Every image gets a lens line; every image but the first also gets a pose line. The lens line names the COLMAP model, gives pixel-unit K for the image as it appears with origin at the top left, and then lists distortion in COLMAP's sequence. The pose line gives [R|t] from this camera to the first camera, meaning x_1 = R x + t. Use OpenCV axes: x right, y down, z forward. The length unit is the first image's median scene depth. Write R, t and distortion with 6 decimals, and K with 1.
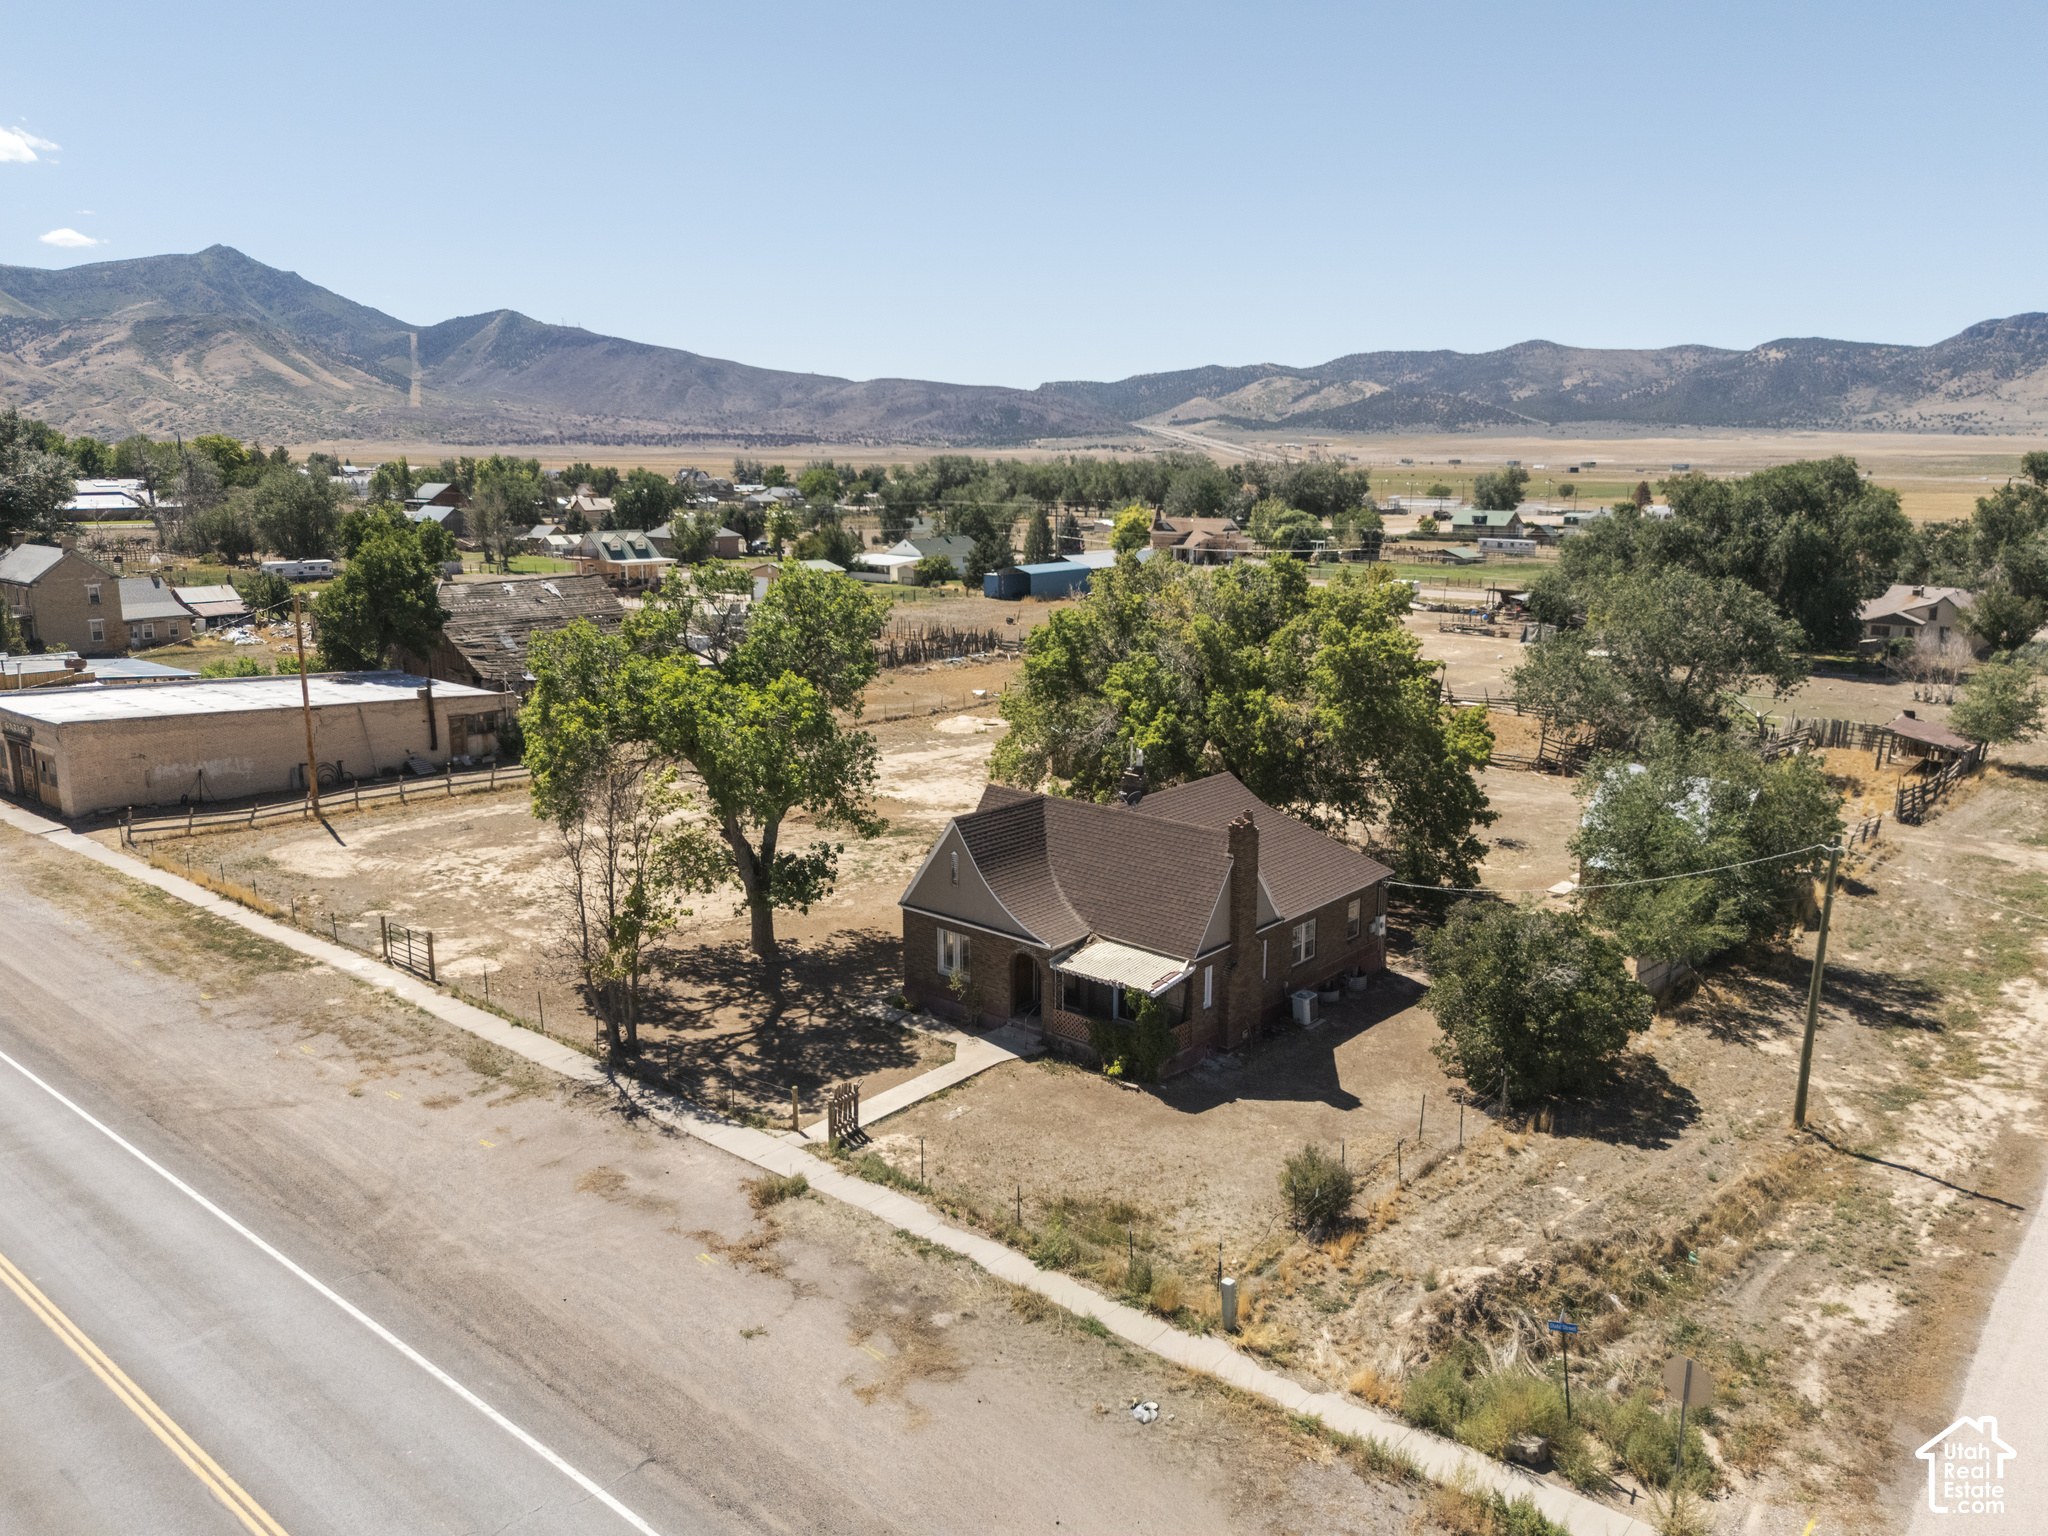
lens RADIAL K [[1523.9, 0, 1001.8], [0, 1523.9, 769.9], [0, 0, 1]] dist [0.045342, -0.039364]
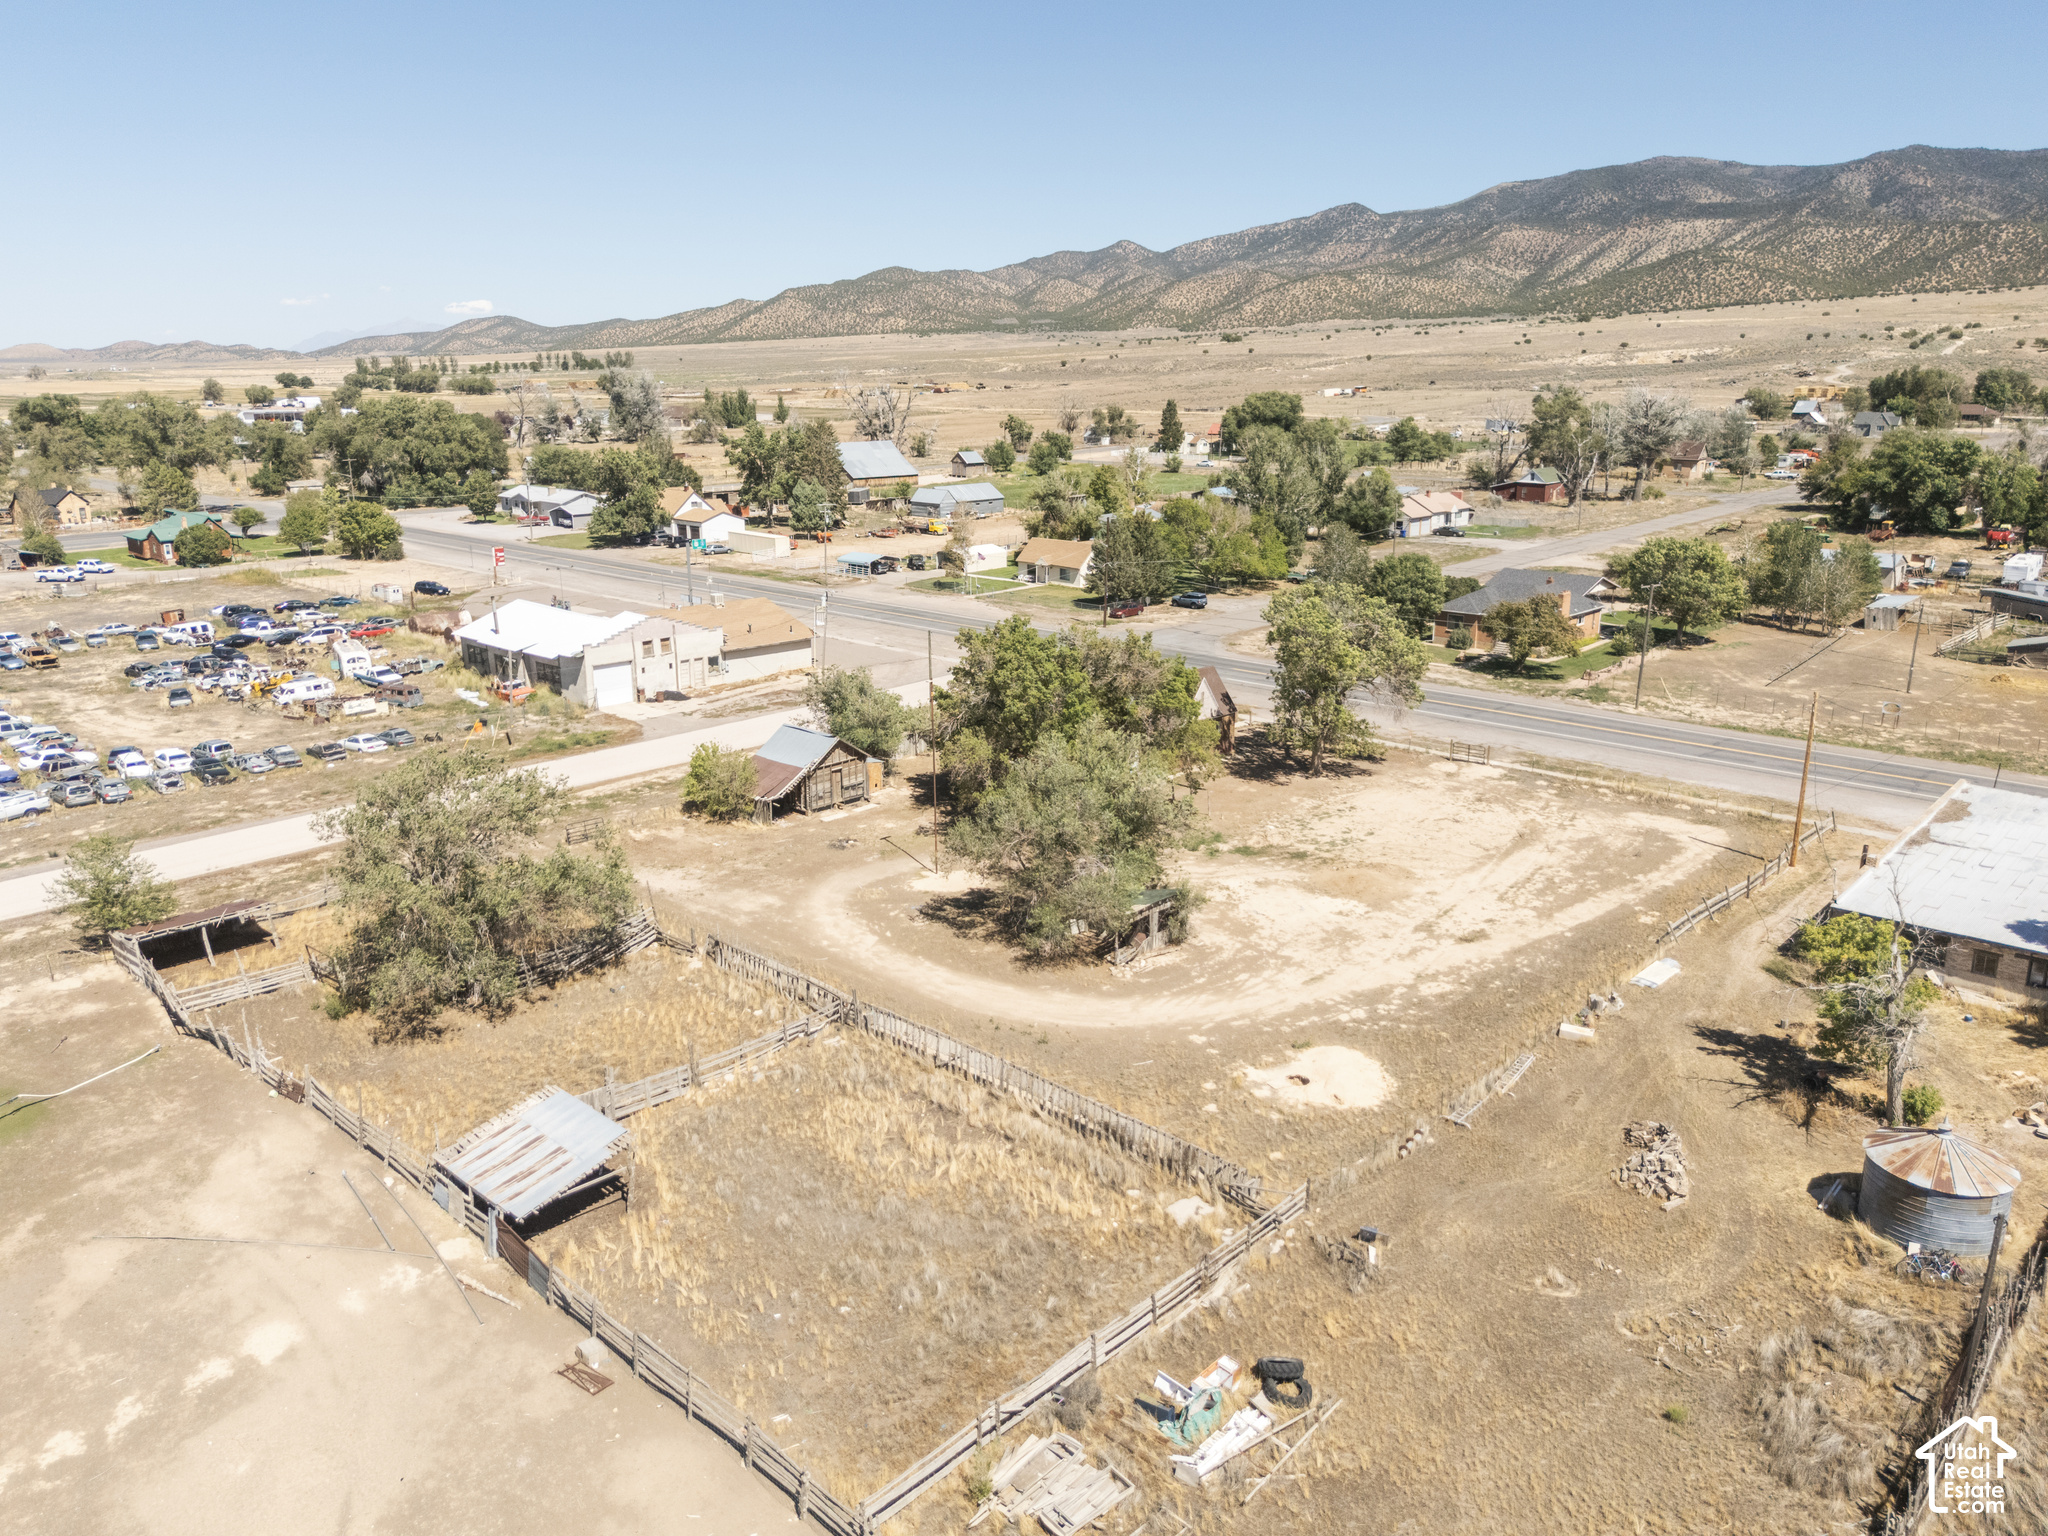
lens RADIAL K [[1523.9, 0, 1012.6], [0, 1523.9, 755.2], [0, 0, 1]] dist [0.045342, -0.039364]
pose [[-0.998862, -0.011825, 0.046213, 0.137736], [0.009843, 0.896851, 0.442224, -0.714672], [-0.046675, 0.442176, -0.895713, 2.498534]]
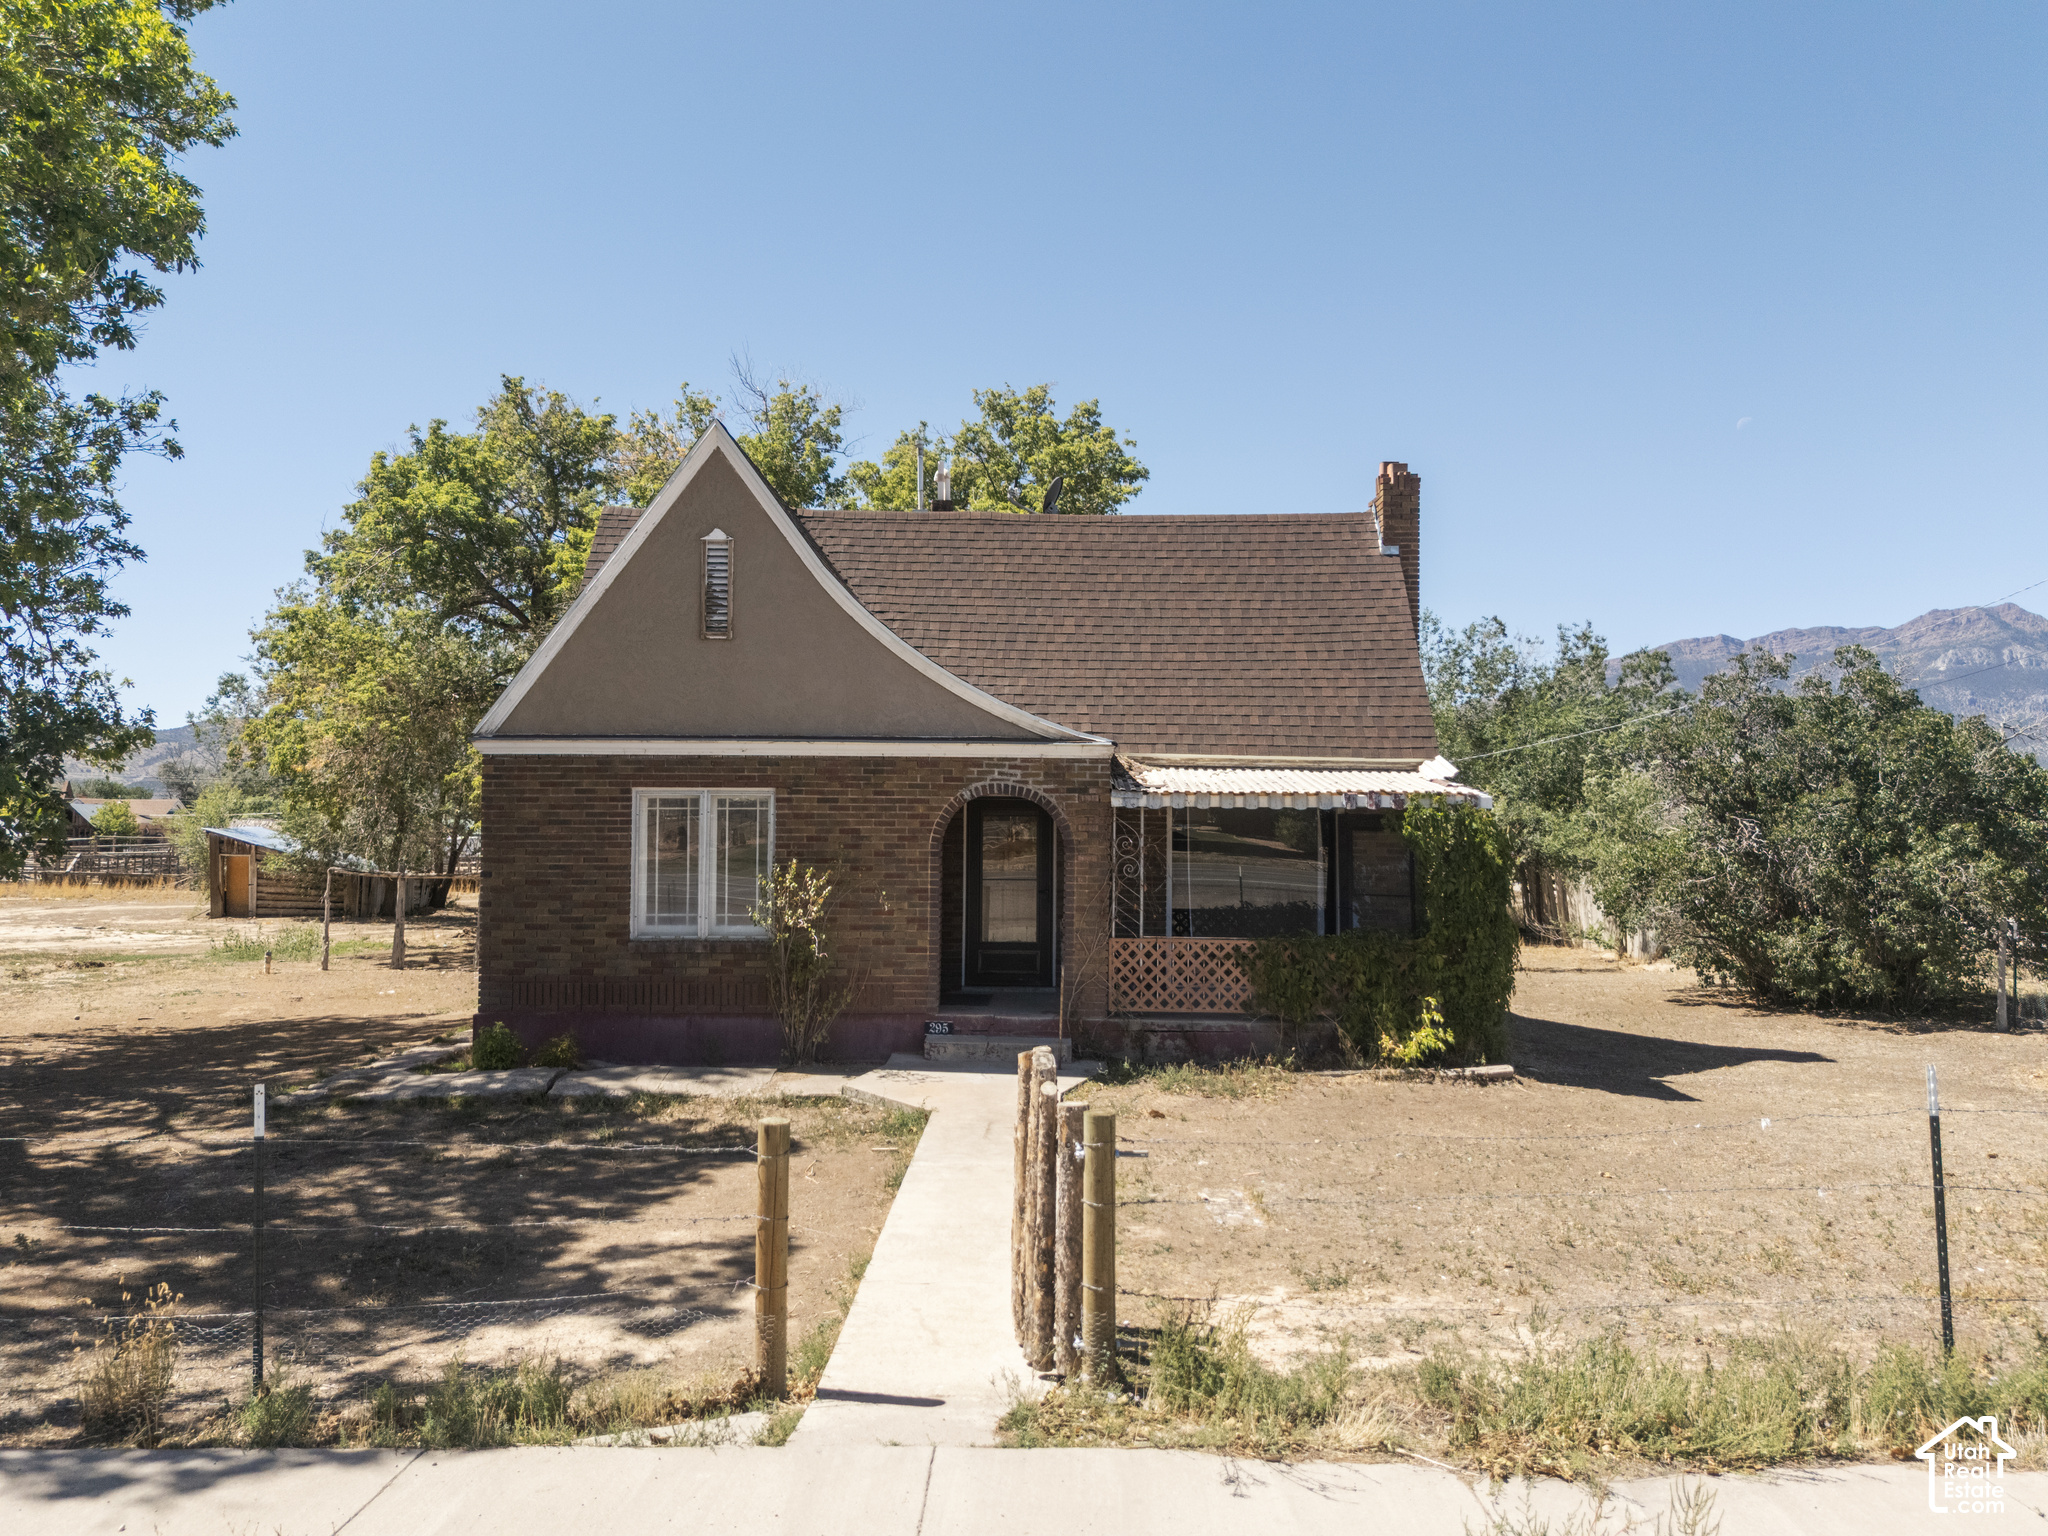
lens RADIAL K [[1523.9, 0, 1018.9], [0, 1523.9, 770.6], [0, 0, 1]] dist [0.045342, -0.039364]
pose [[0.764929, 0.025170, 0.643623, -0.145535], [0.129838, 0.972699, -0.192348, 0.131172], [-0.630893, 0.230700, 0.740778, 0.541433]]
